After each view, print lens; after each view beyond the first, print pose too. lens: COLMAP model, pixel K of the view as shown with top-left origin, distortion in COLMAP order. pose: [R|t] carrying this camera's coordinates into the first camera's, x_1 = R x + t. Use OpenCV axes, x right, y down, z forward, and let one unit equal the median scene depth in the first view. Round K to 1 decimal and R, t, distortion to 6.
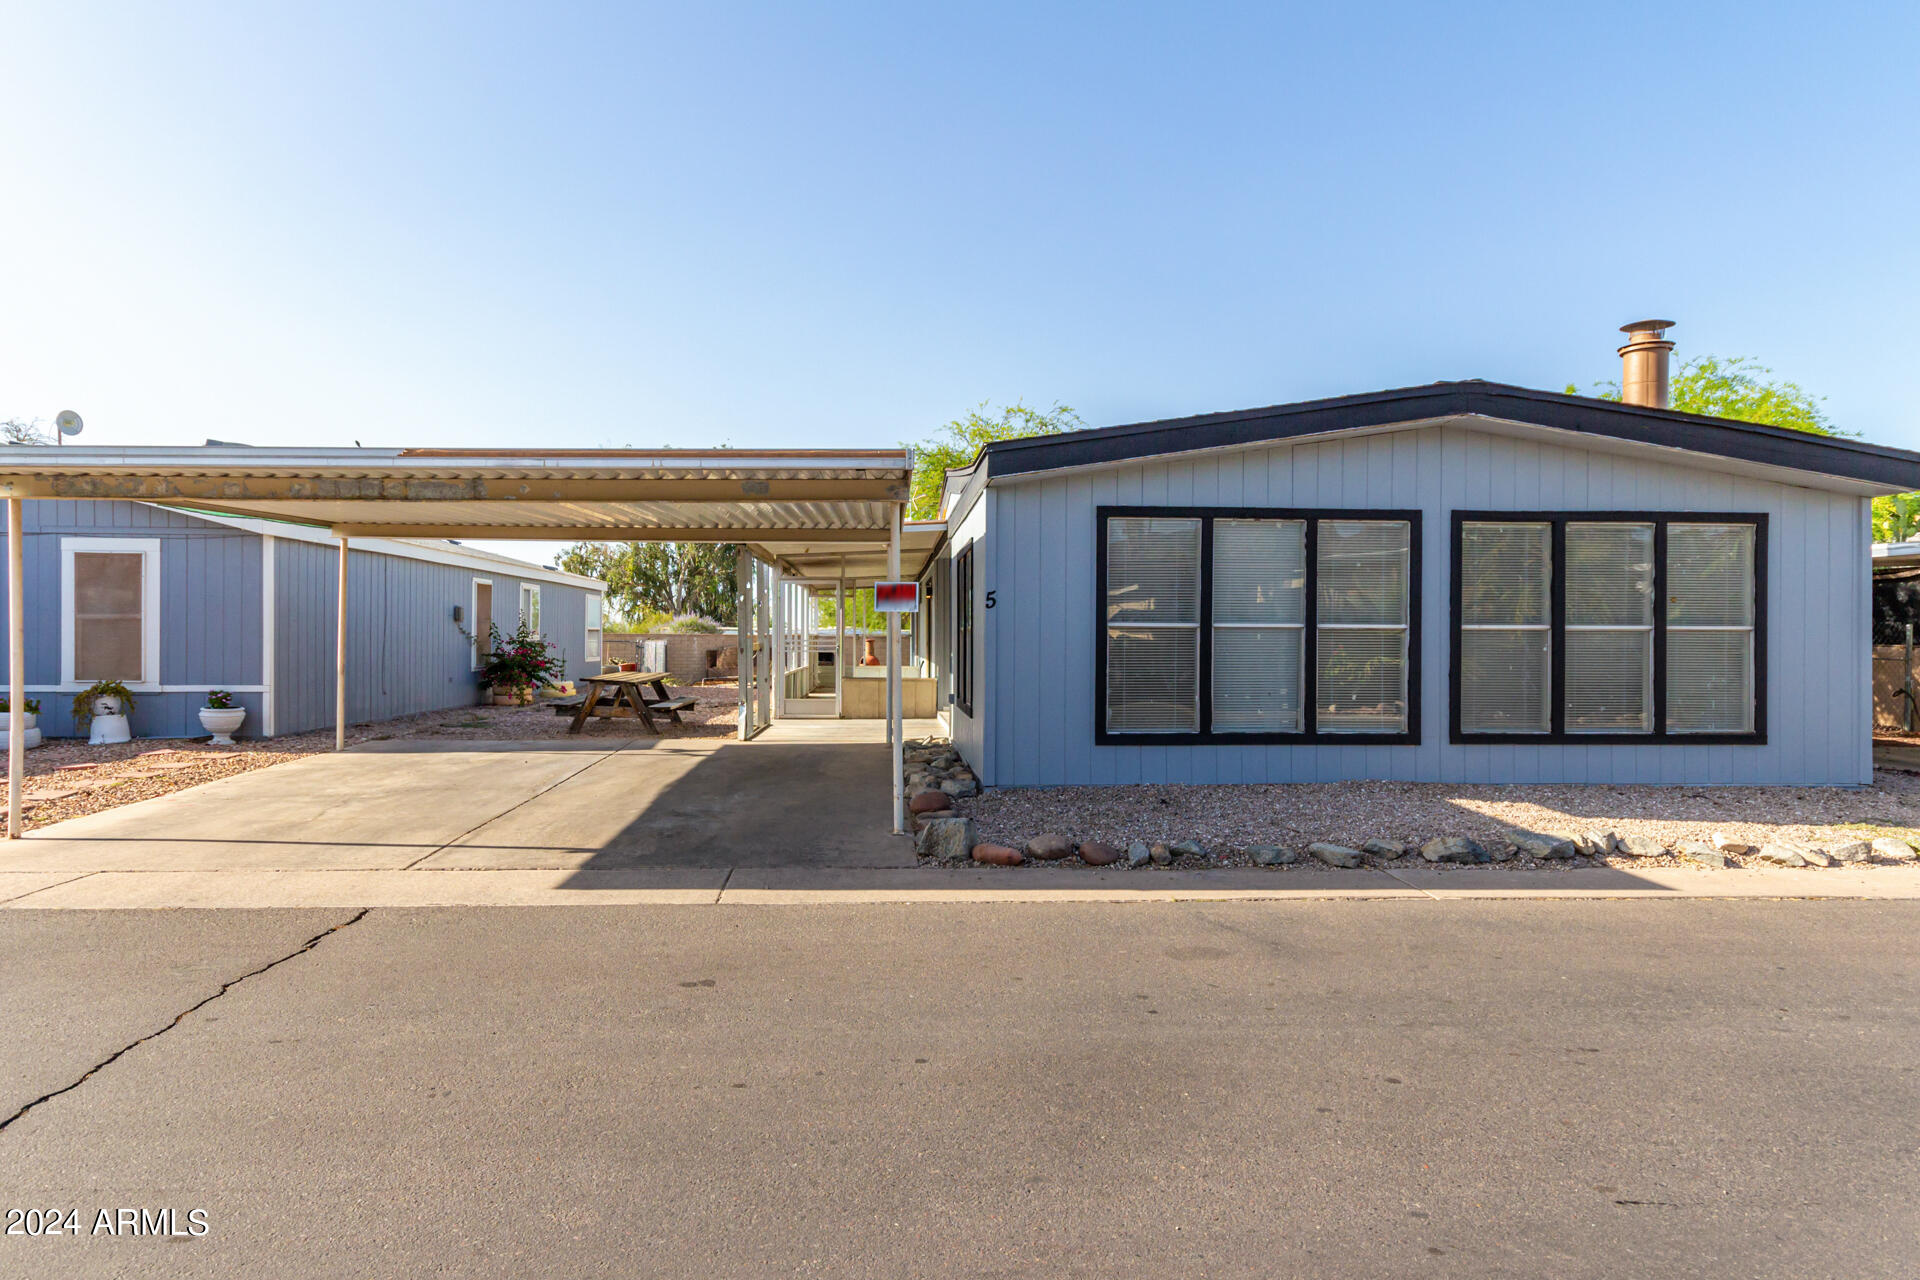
lens RADIAL K [[975.4, 0, 959.8], [0, 975.4, 629.5], [0, 0, 1]] dist [0.001336, 0.000141]
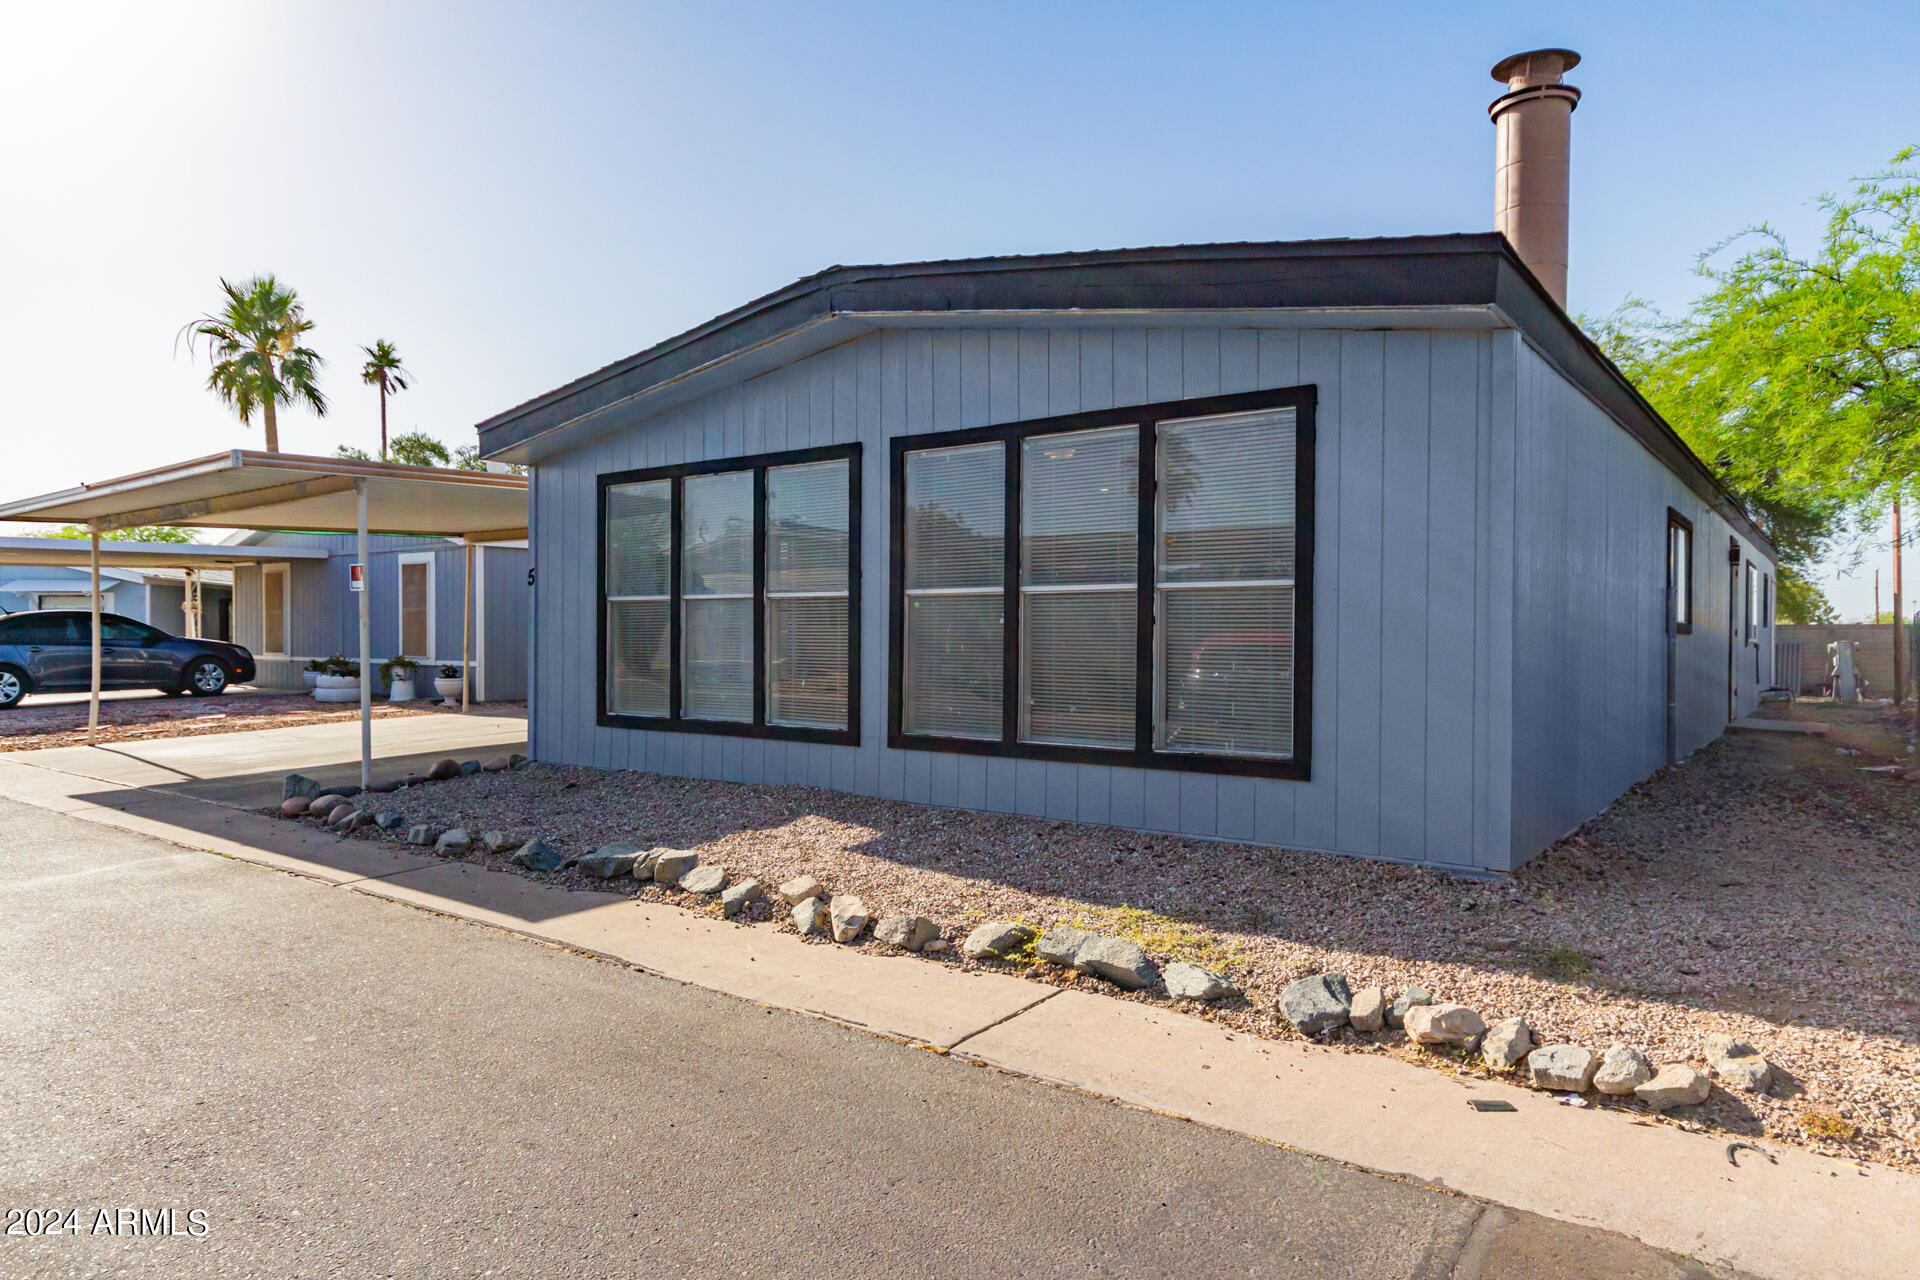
lens RADIAL K [[1165.1, 0, 960.0], [0, 1165.1, 640.0], [0, 0, 1]] dist [-0.020270, -0.000003]
pose [[0.779235, 0.001982, -0.626729, 1.108666], [0.008043, 0.999881, 0.013163, 0.022256], [0.626681, -0.015298, 0.779126, 0.329627]]
